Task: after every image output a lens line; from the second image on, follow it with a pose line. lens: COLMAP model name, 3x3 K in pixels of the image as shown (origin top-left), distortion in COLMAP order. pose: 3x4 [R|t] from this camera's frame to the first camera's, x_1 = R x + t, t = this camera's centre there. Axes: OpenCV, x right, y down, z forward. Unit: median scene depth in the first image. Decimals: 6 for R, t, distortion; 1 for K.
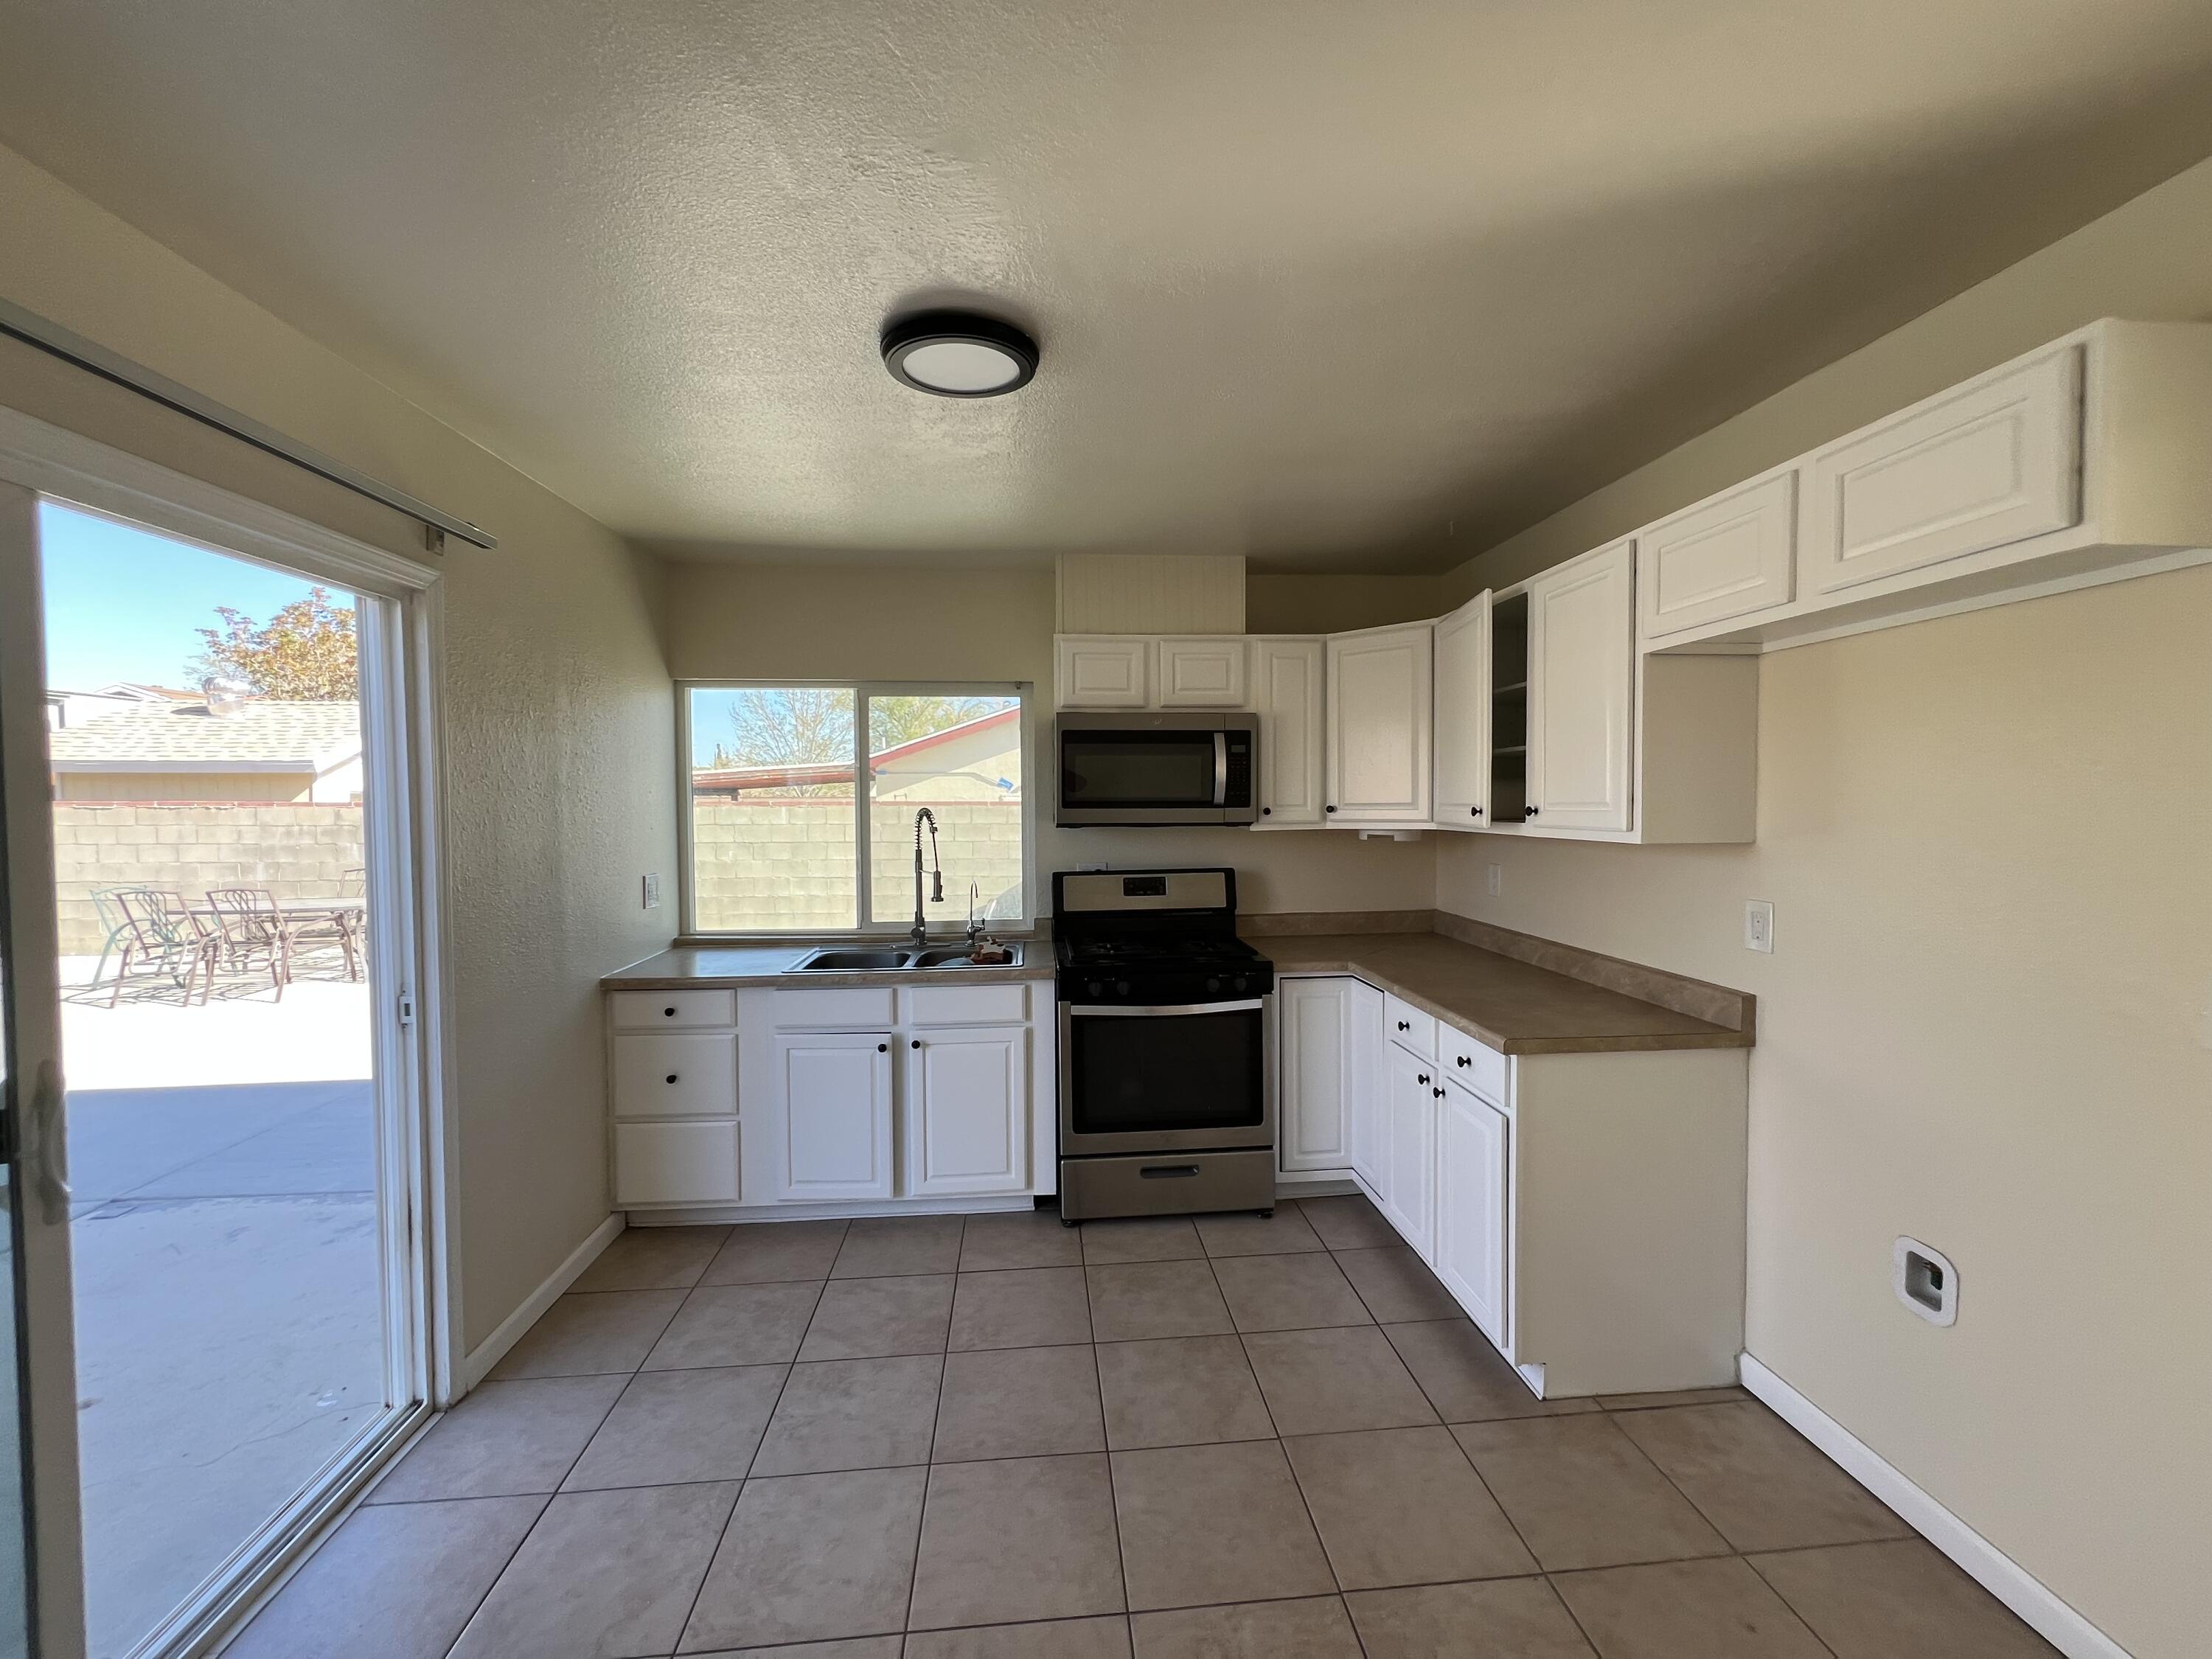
lens RADIAL K [[880.5, 0, 1105.9], [0, 880.5, 824.3], [0, 0, 1]] dist [-0.005453, 0.000908]
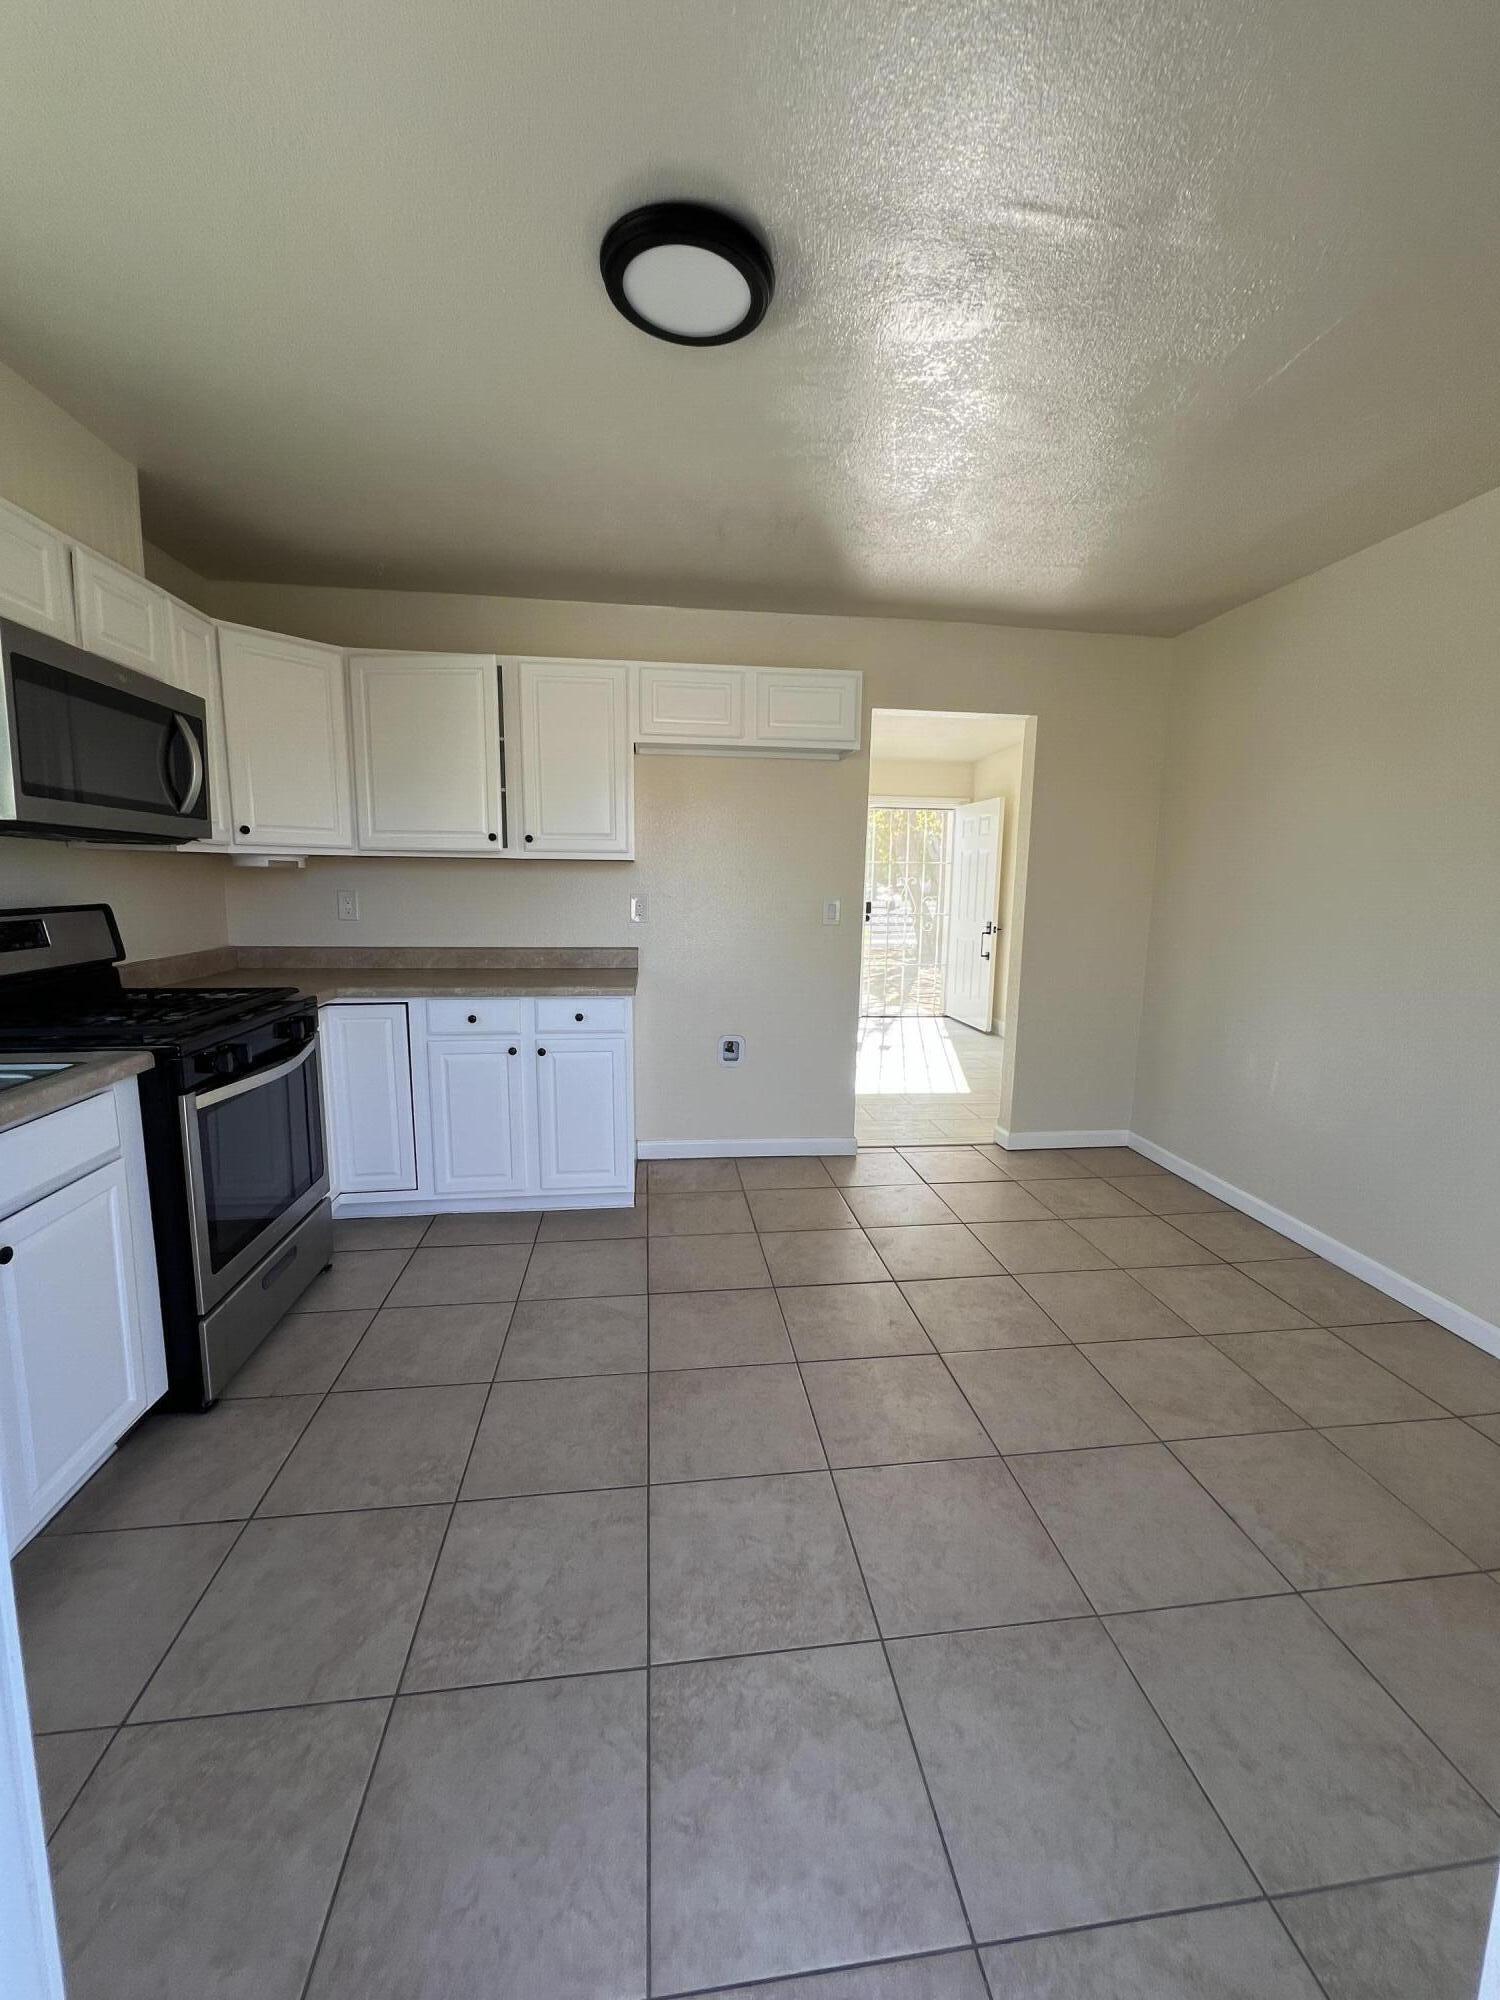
lens RADIAL K [[796.2, 0, 751.2], [0, 796.2, 997.5], [0, 0, 1]] dist [-0.005453, 0.000908]
pose [[-0.046287, -0.136630, 0.989540, -0.916977], [0.016800, 0.990355, 0.137529, 0.075719], [-0.998787, 0.022990, -0.043545, 0.842386]]
